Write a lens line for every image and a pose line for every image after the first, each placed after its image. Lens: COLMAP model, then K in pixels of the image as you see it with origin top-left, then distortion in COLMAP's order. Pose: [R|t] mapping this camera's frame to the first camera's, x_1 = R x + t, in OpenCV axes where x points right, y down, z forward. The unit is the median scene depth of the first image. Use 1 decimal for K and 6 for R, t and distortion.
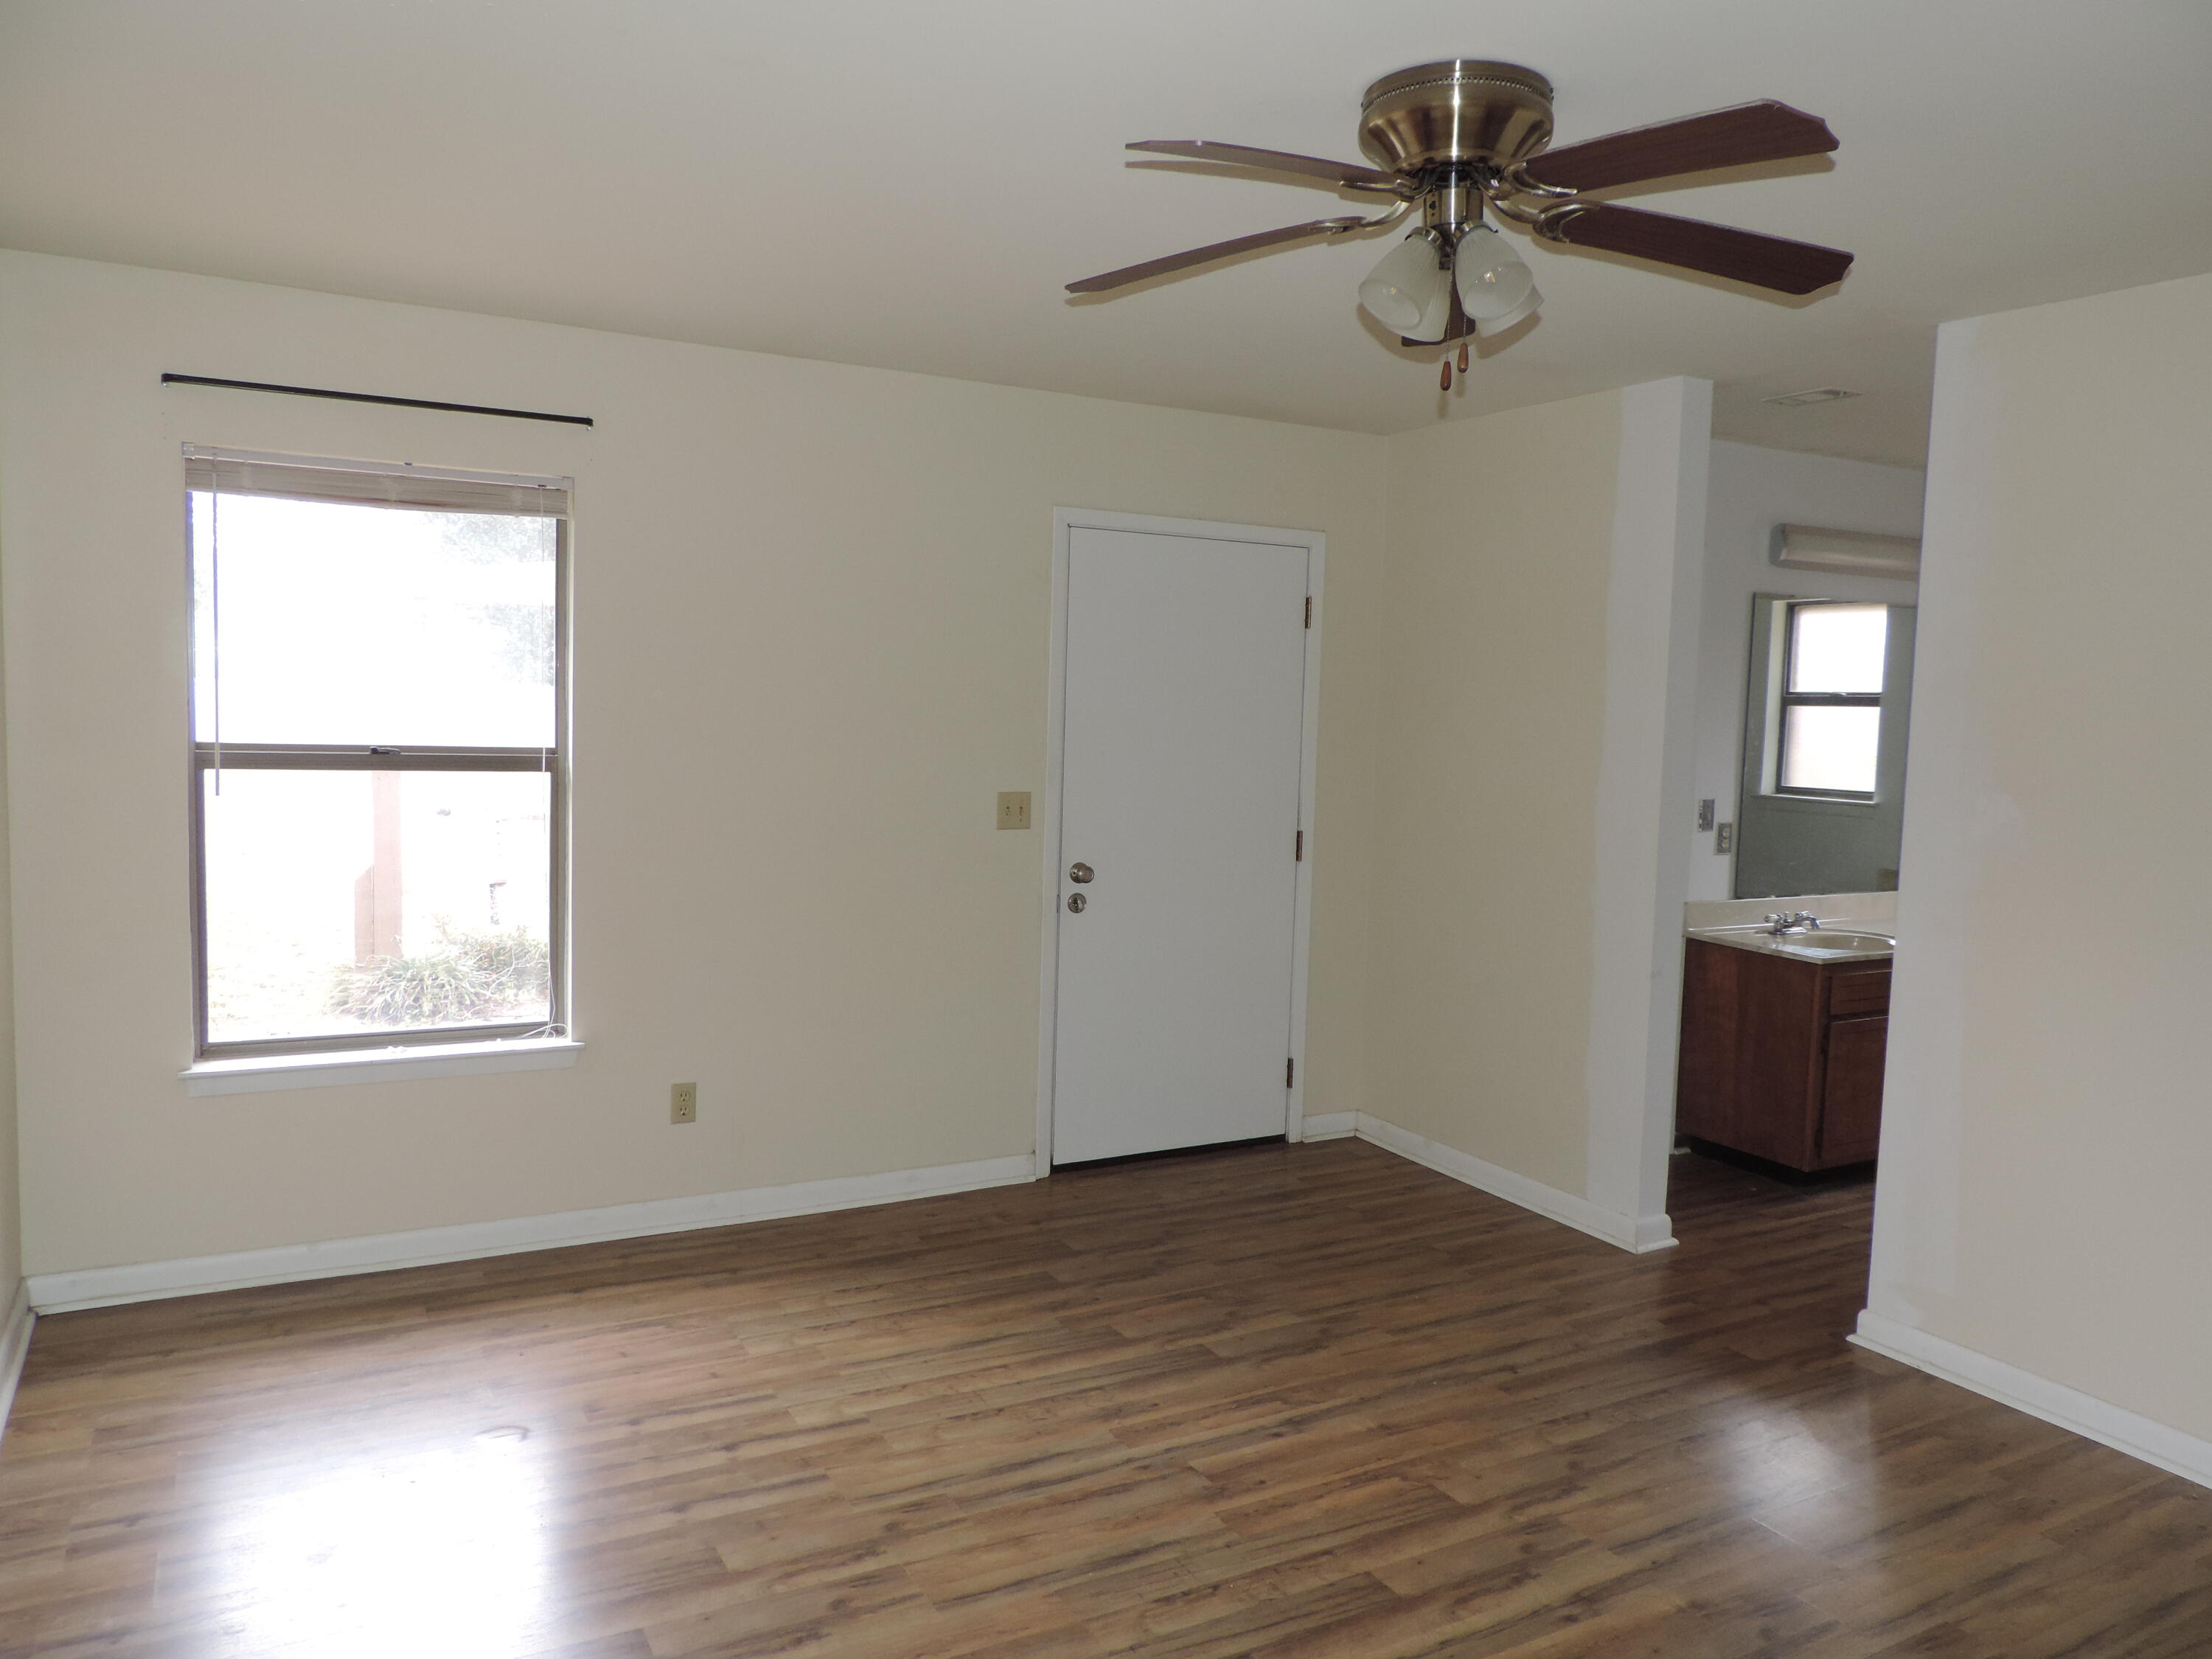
lens RADIAL K [[1566.7, 0, 1126.5], [0, 1566.7, 839.0], [0, 0, 1]] dist [-0.025186, -0.000199]
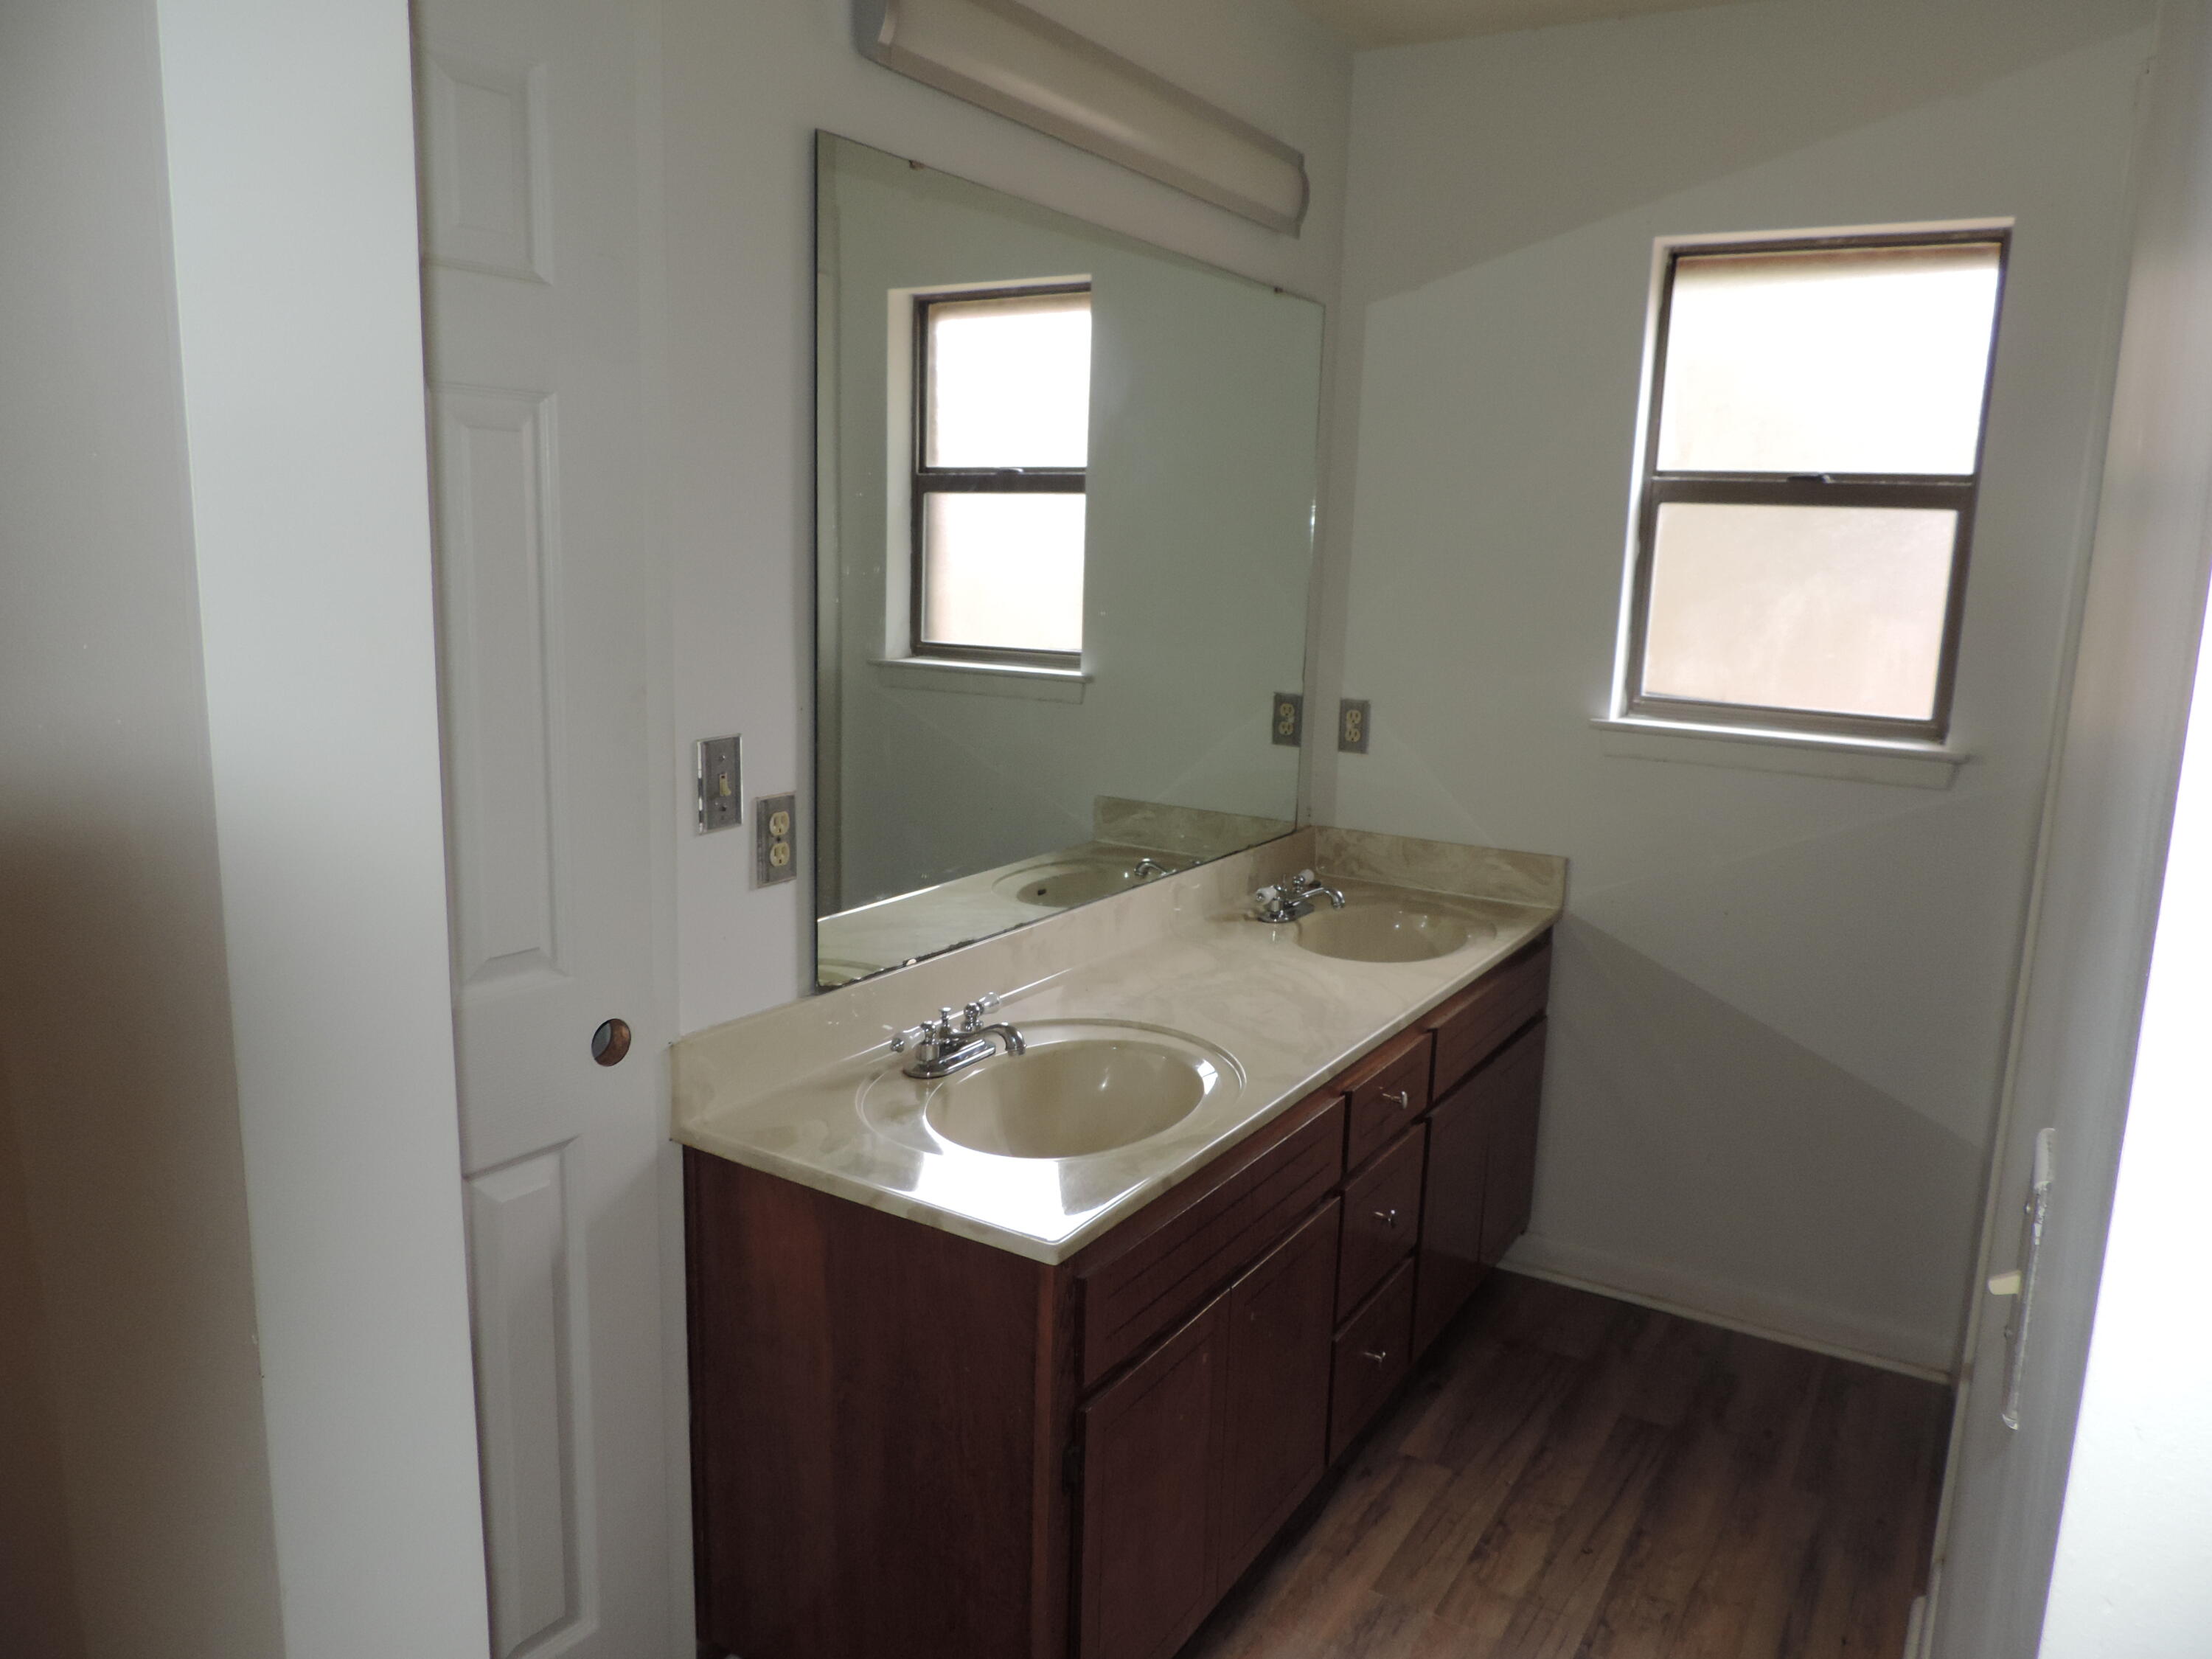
lens RADIAL K [[1566.7, 0, 1118.0], [0, 1566.7, 828.3], [0, 0, 1]] dist [-0.025186, -0.000199]
pose [[0.868522, -0.093097, 0.486829, 0.274745], [0.038432, 0.991894, 0.121116, -0.043928], [-0.494159, -0.086482, 0.865060, 0.645103]]
